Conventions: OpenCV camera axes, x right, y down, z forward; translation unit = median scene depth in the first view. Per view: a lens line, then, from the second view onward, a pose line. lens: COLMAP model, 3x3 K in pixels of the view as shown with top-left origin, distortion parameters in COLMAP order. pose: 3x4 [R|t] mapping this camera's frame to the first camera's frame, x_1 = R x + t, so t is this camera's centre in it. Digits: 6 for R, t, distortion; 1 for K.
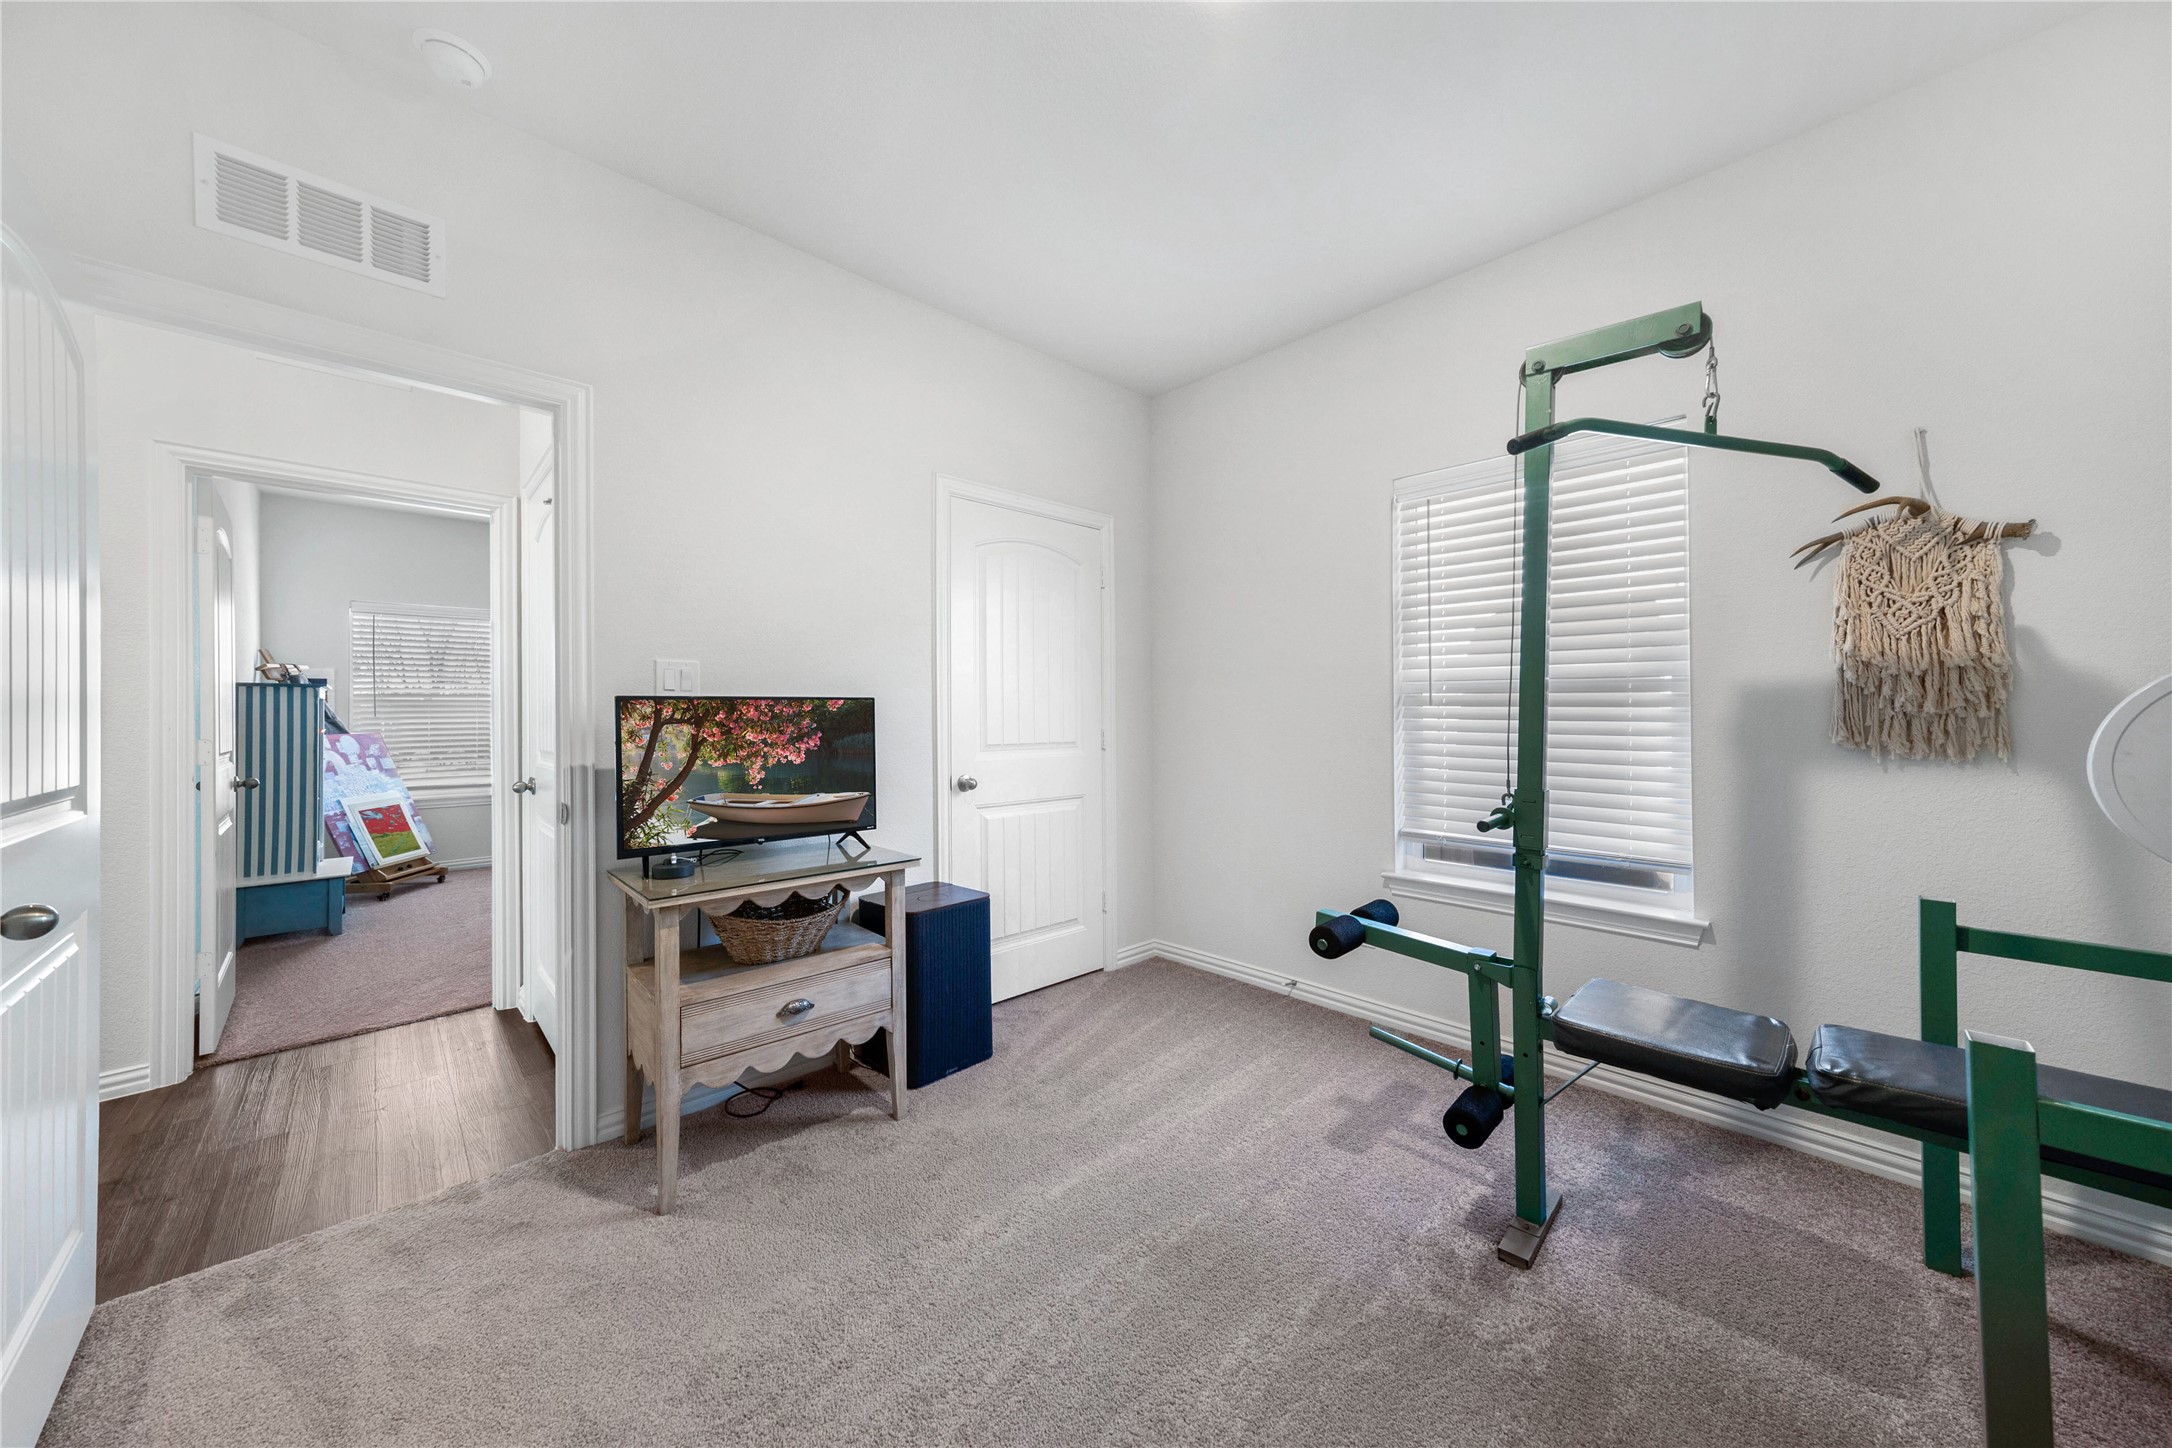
lens RADIAL K [[742.3, 0, 1082.3], [0, 742.3, 713.8], [0, 0, 1]] dist [-0.002432, -0.000119]
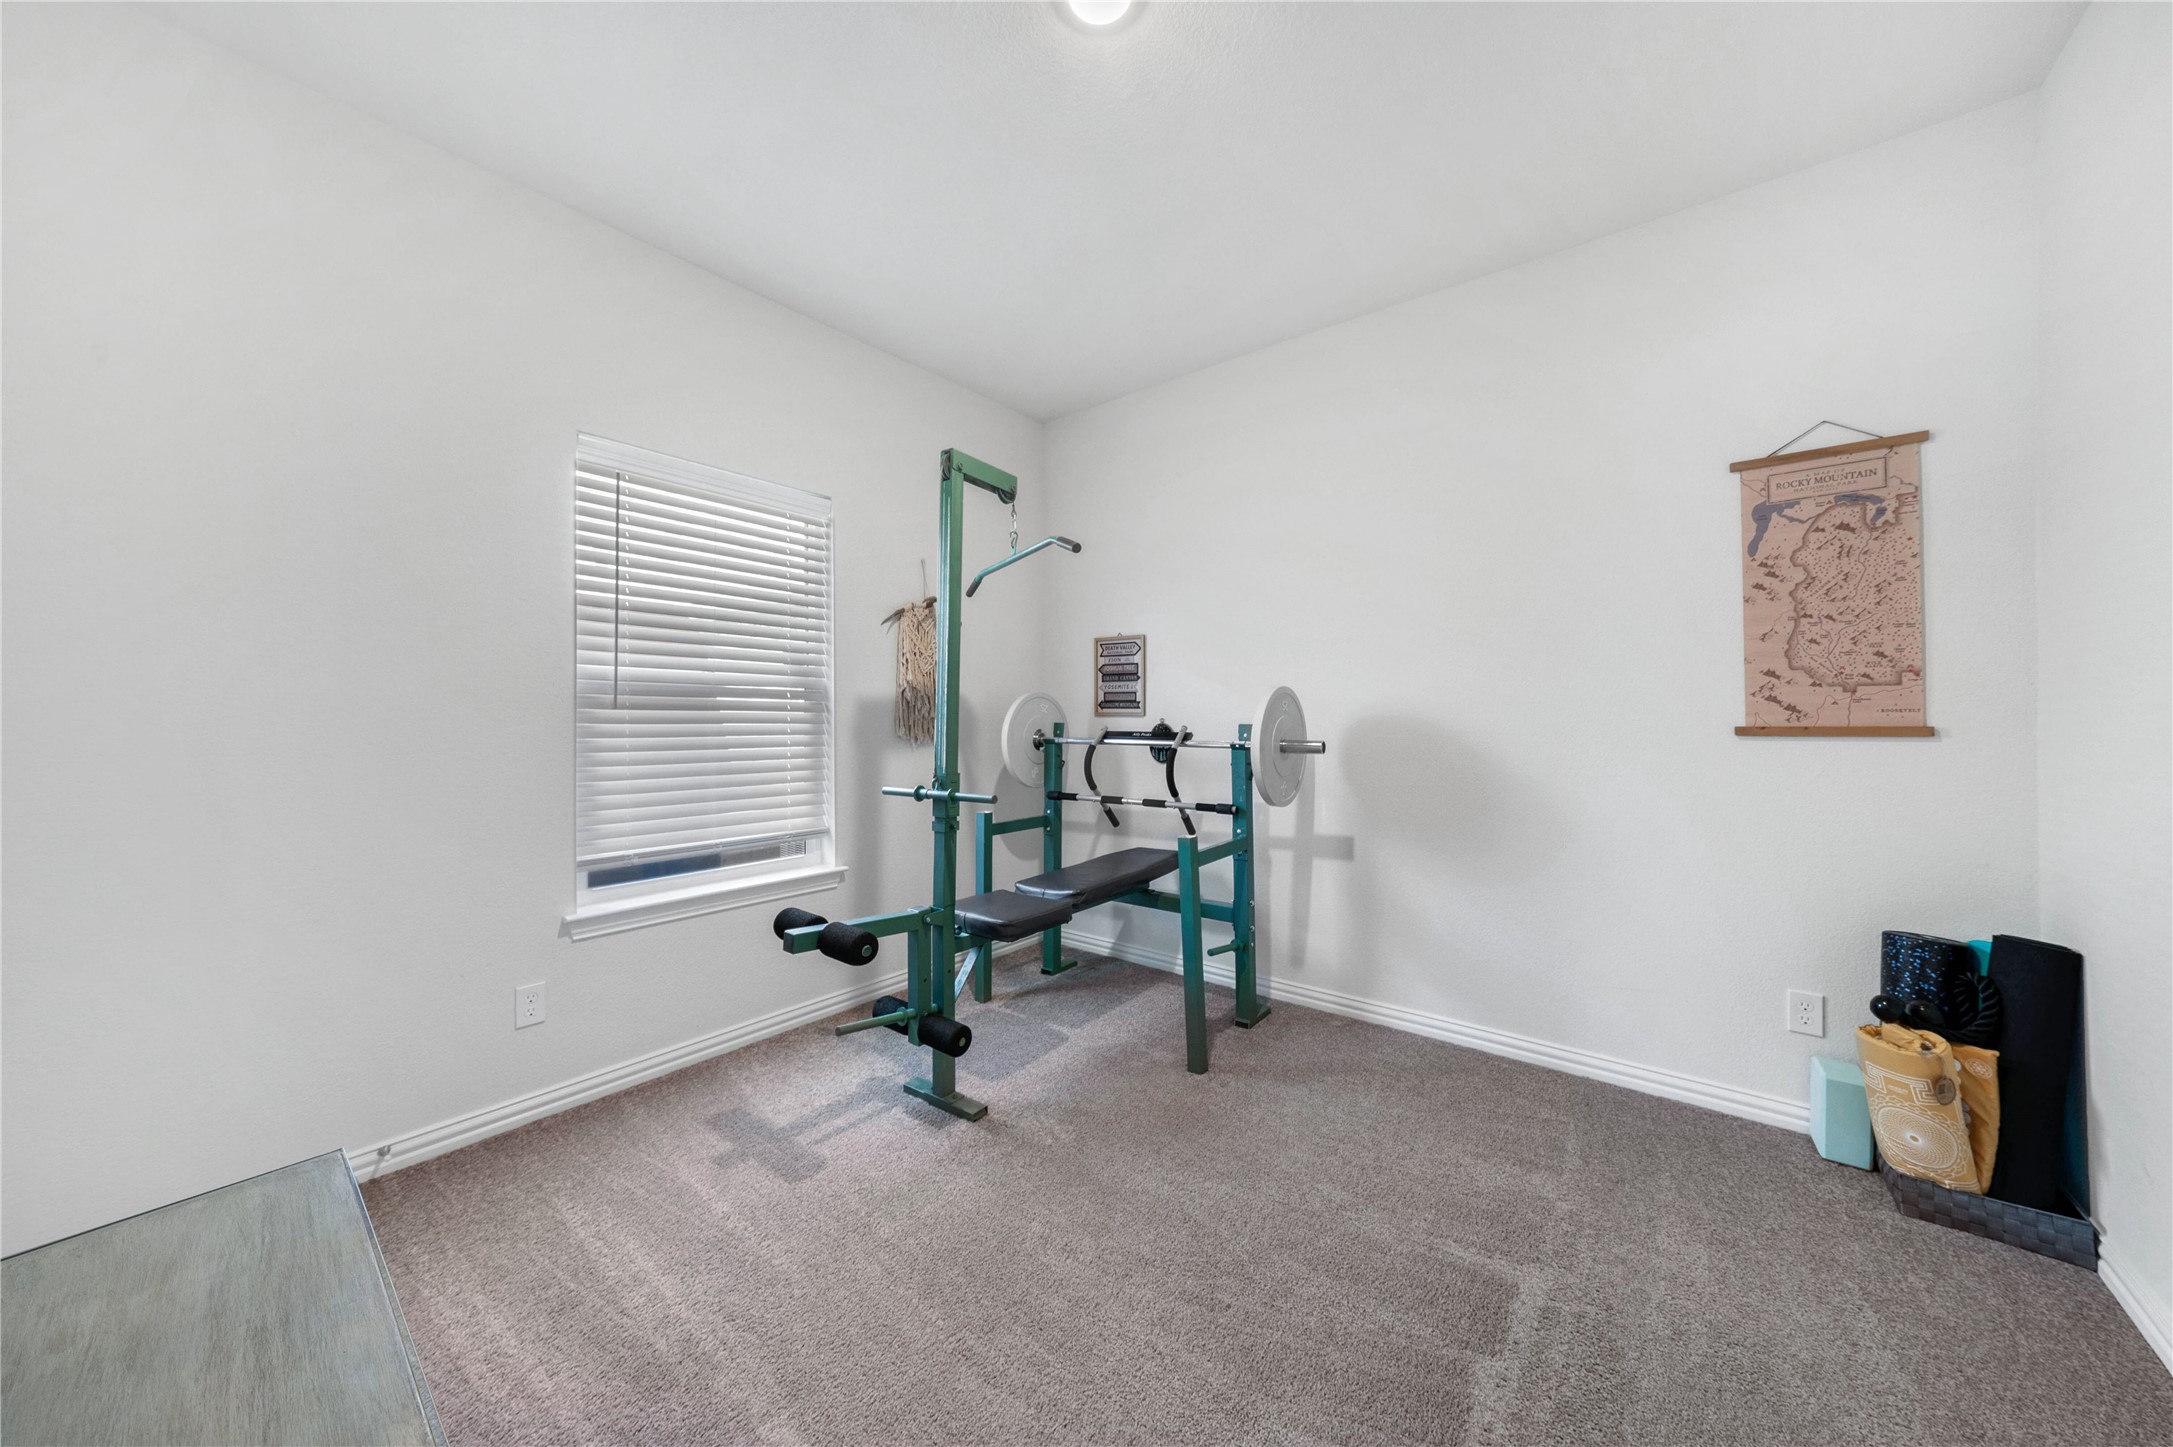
lens RADIAL K [[735.6, 0, 1083.6], [0, 735.6, 711.6], [0, 0, 1]] dist [-0.000662, -0.000074]
pose [[-0.128265, 0.011641, 0.991672, -0.637341], [0.003157, 0.999931, -0.011330, 0.005543], [-0.991735, 0.001678, -0.128293, 0.780462]]
